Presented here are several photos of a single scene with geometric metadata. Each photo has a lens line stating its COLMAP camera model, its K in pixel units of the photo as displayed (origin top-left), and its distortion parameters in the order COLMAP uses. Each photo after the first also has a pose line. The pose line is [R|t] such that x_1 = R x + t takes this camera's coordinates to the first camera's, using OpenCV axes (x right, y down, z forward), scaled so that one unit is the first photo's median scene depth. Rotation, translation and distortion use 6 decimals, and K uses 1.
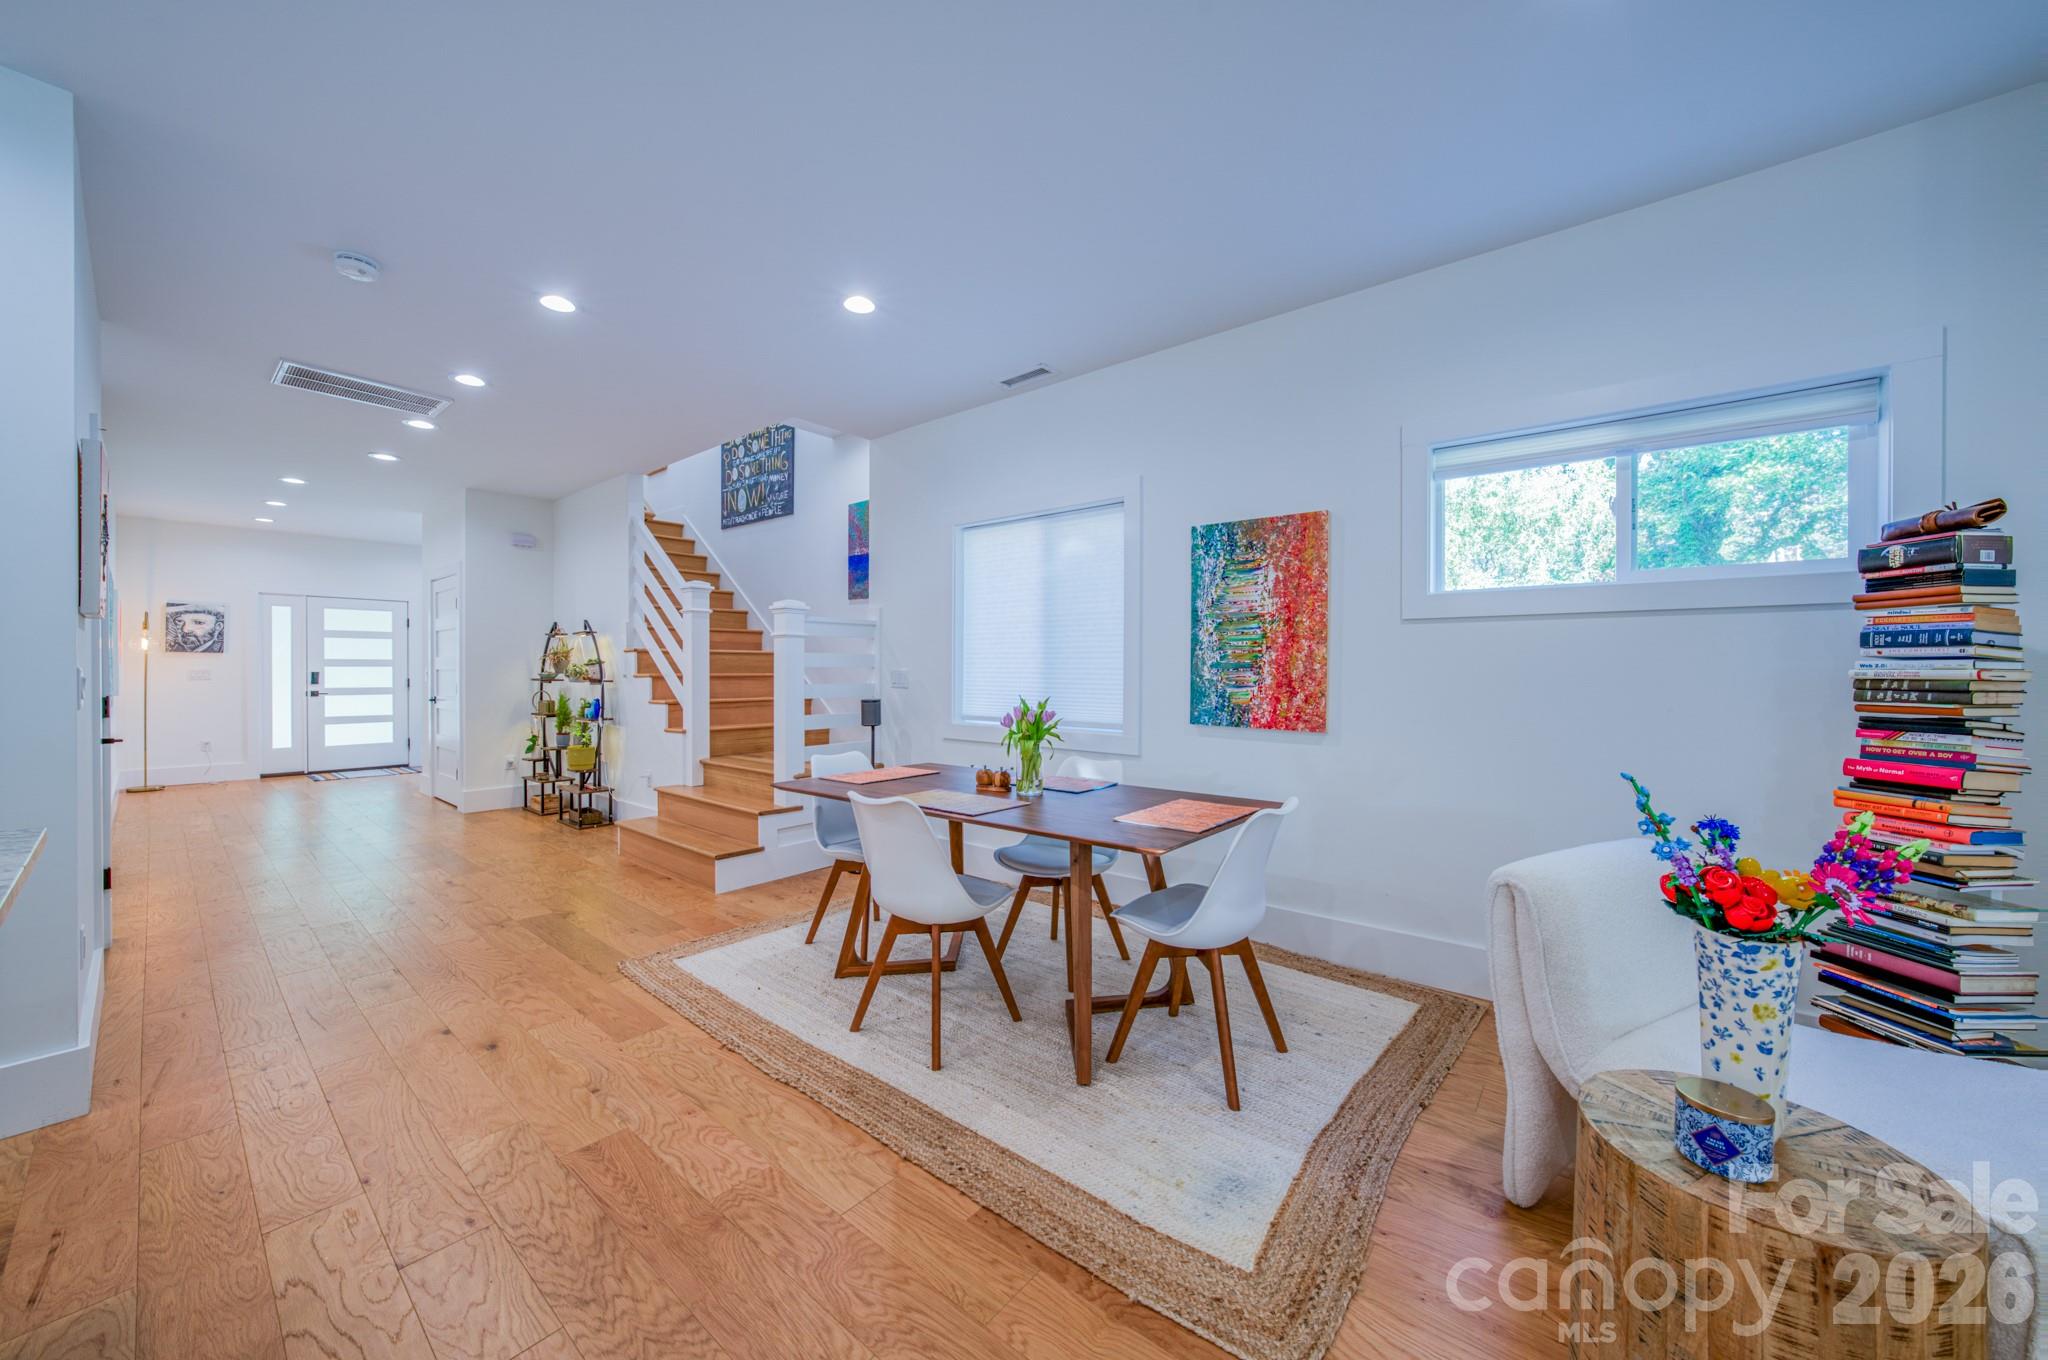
lens RADIAL K [[731.8, 0, 1023.4], [0, 731.8, 675.2], [0, 0, 1]] dist [-0.021253, 0.004776]
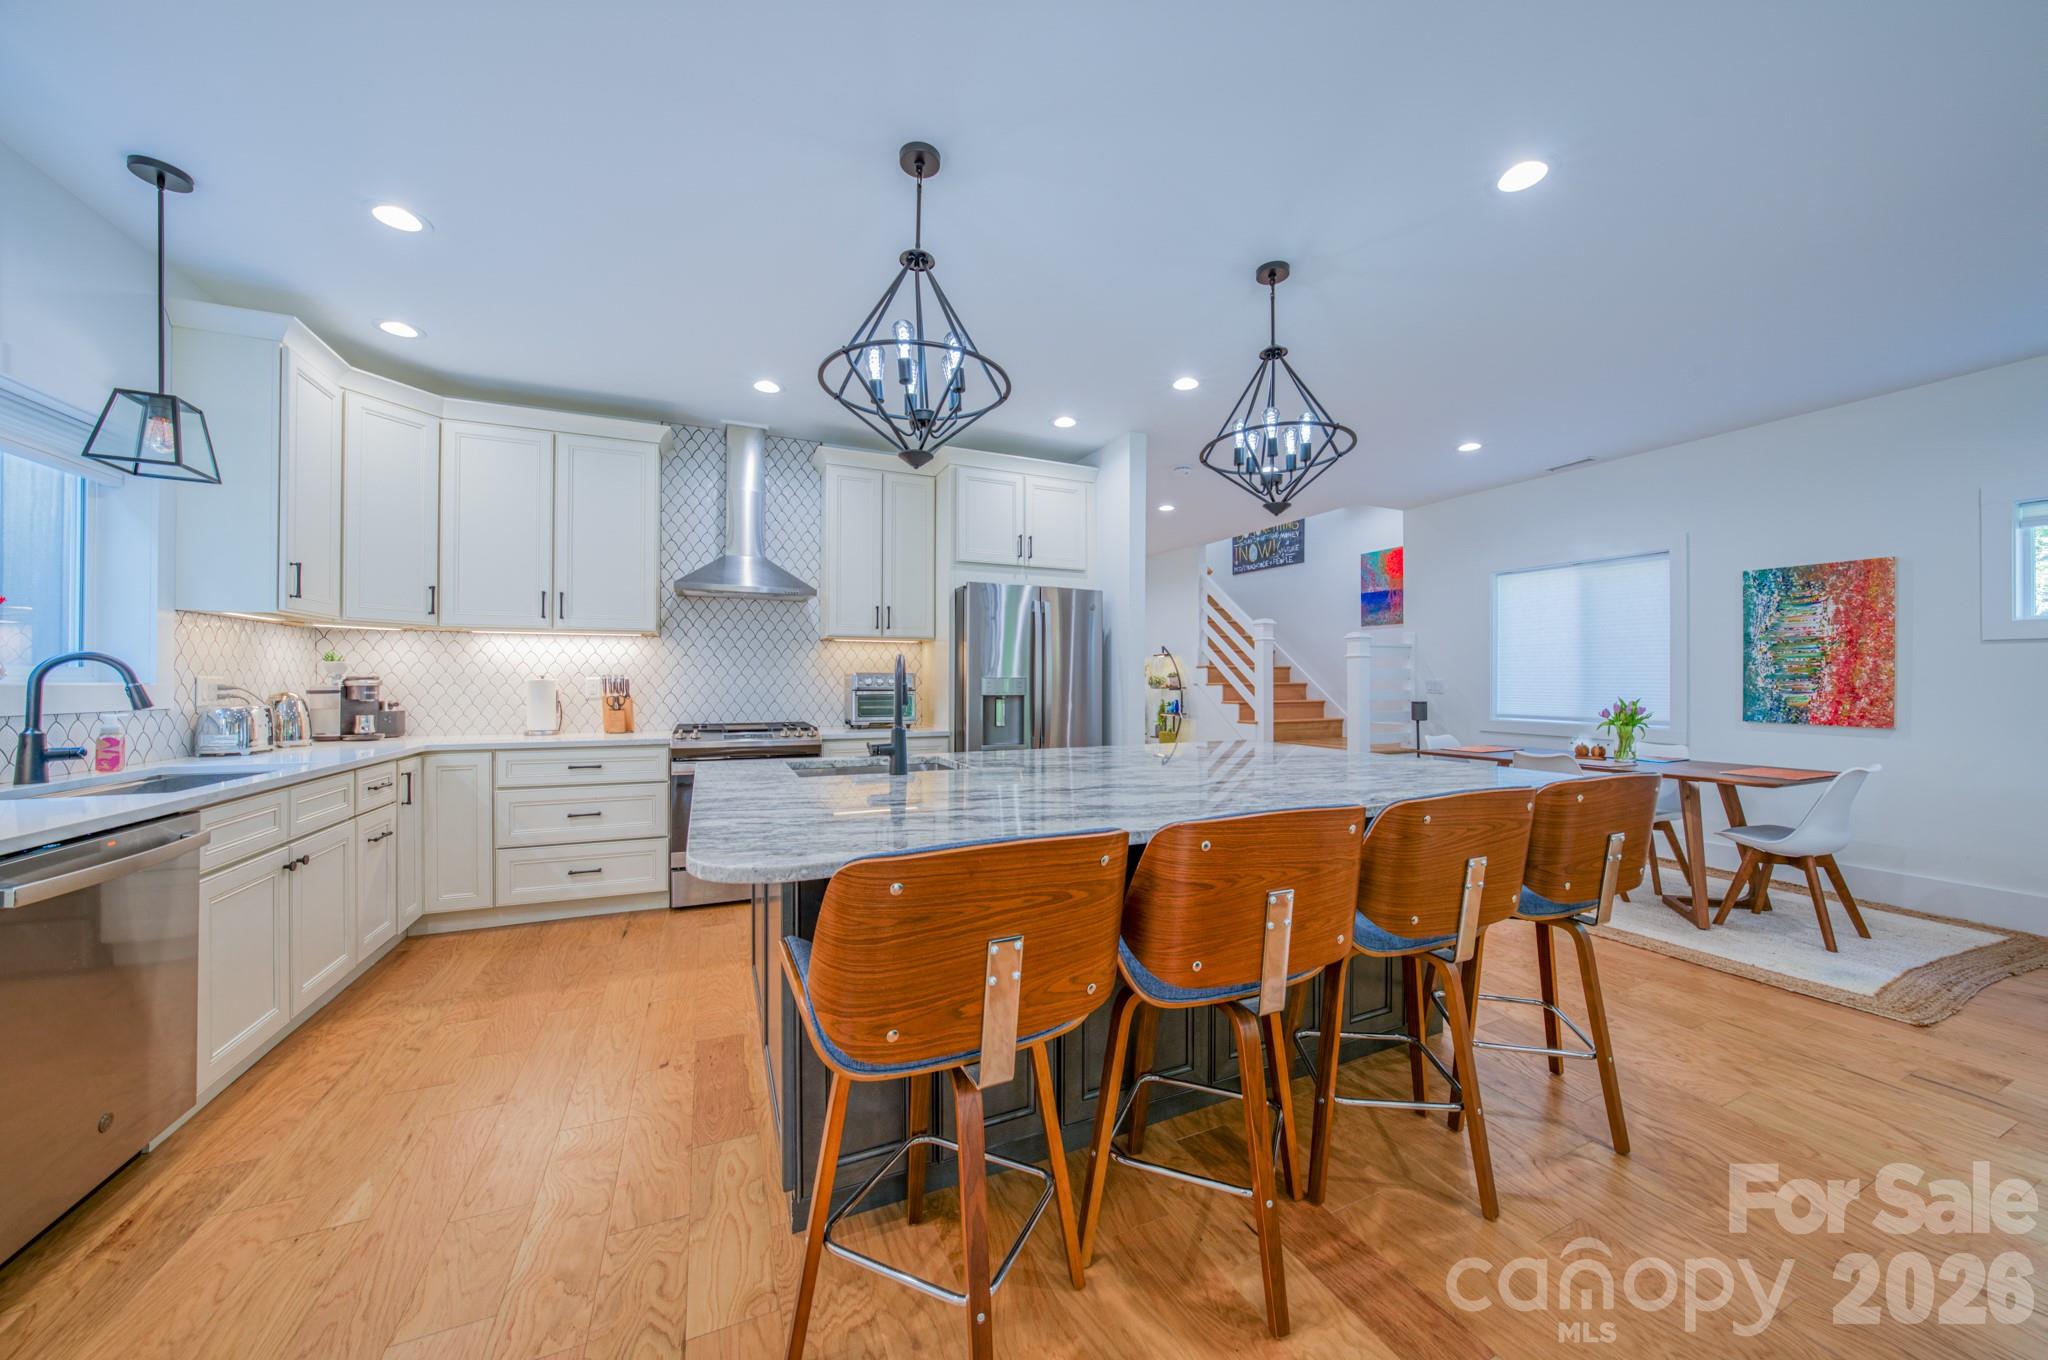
lens RADIAL K [[713.0, 0, 1022.3], [0, 713.0, 675.8], [0, 0, 1]] dist [-0.019492, 0.003371]
pose [[0.893415, -0.004398, -0.449211, -0.275461], [-0.000742, 0.999936, -0.011265, 0.000338], [0.449232, 0.010397, 0.893355, -0.538279]]
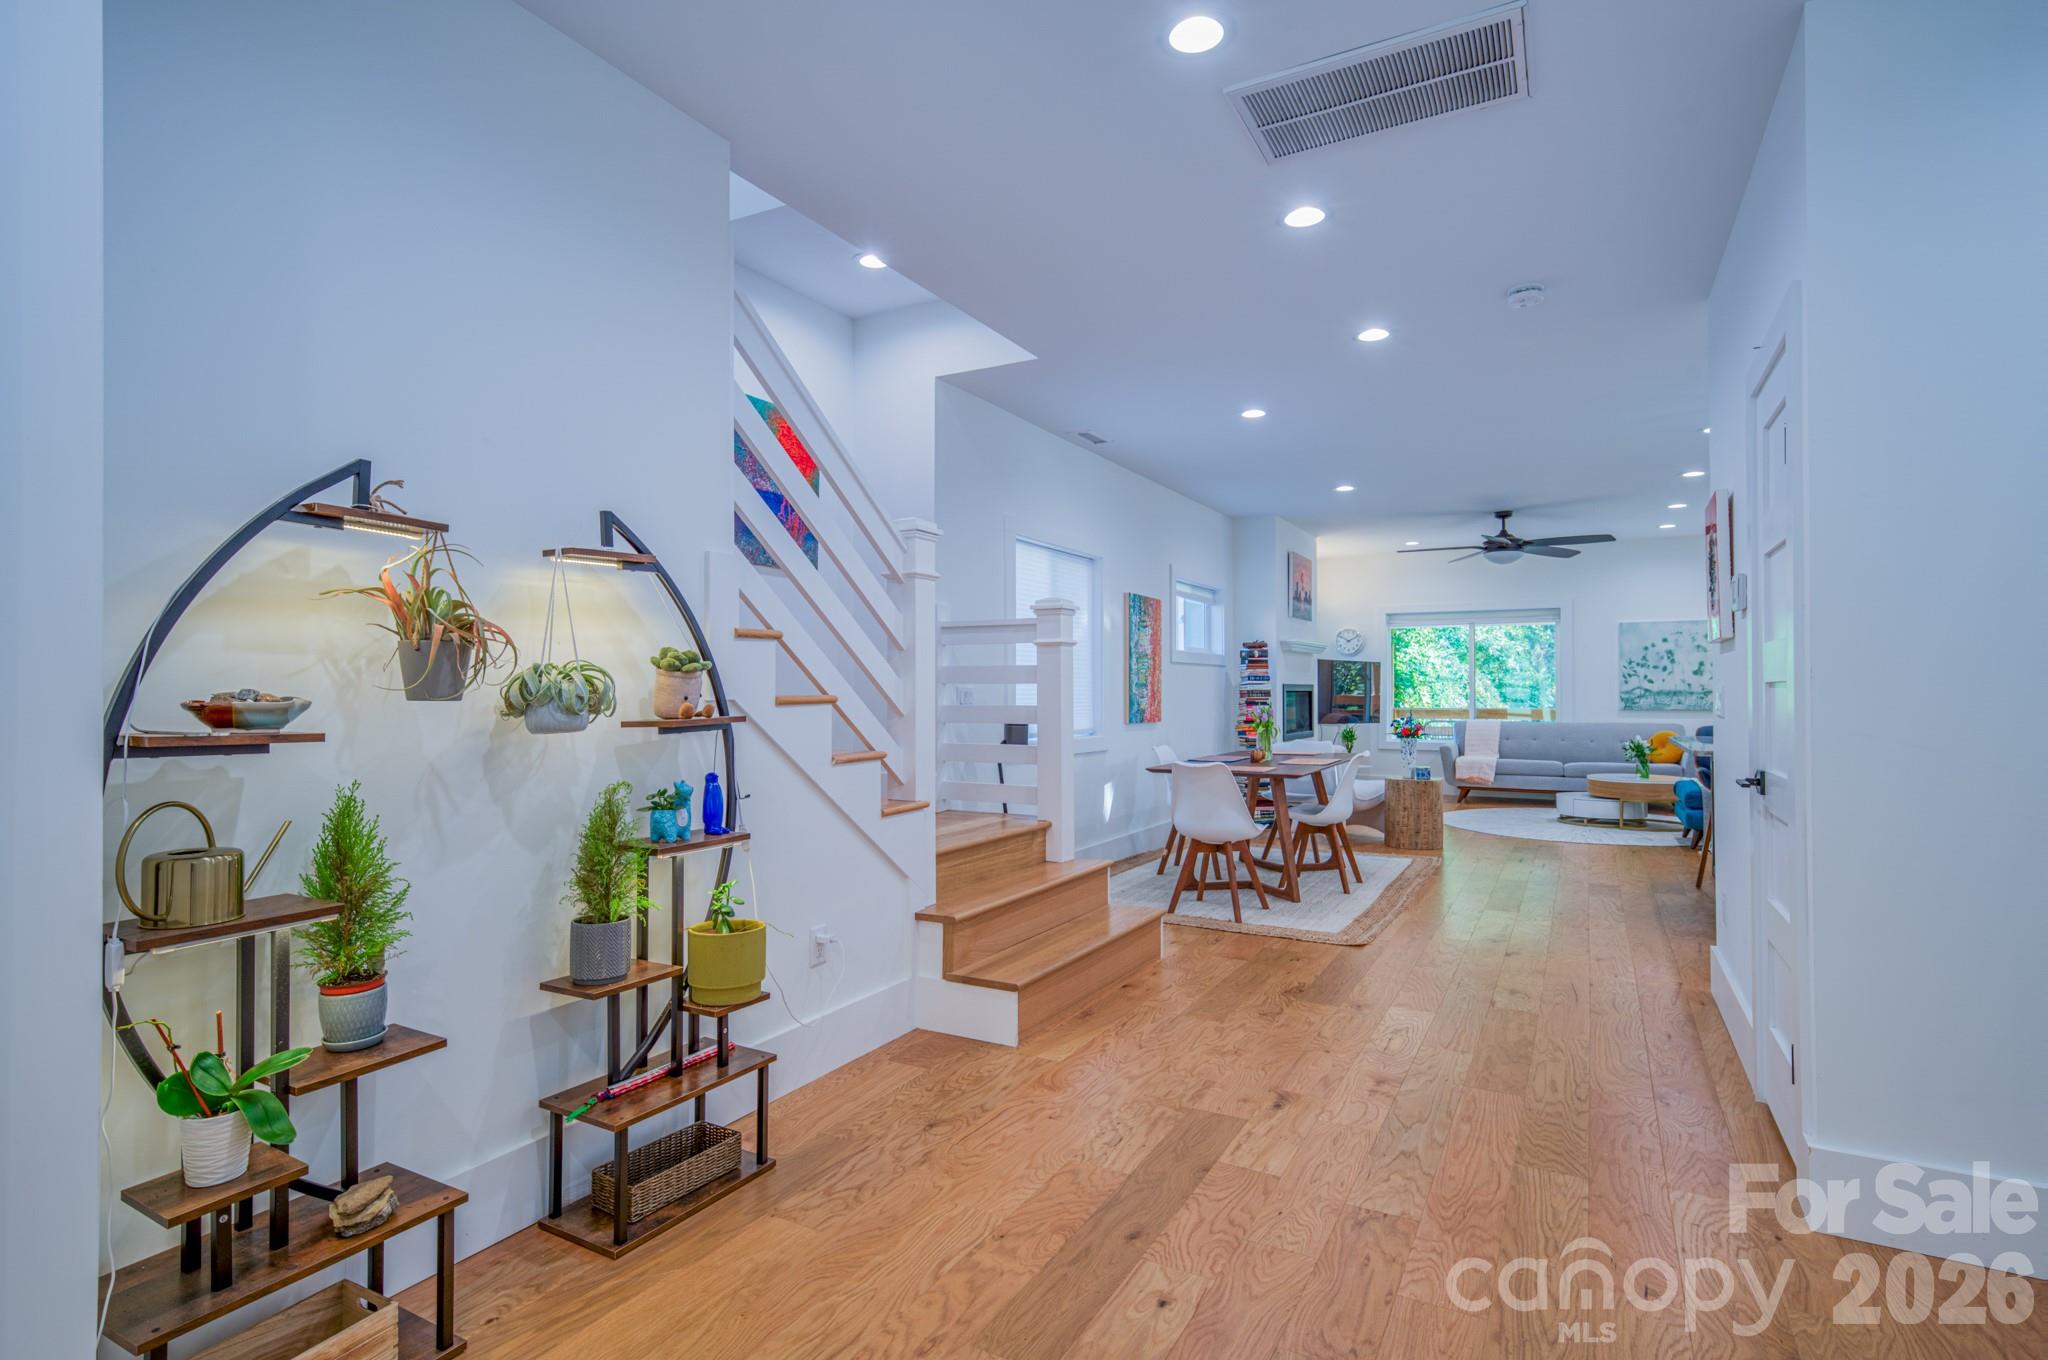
lens RADIAL K [[1006.7, 0, 1025.1], [0, 1006.7, 673.7], [0, 0, 1]] dist [0.000791, 0.000834]
pose [[-0.175201, 0.011461, 0.984466, -1.341228], [0.005307, 0.999929, -0.010696, -0.010446], [-0.984518, 0.003350, -0.175249, 1.188340]]
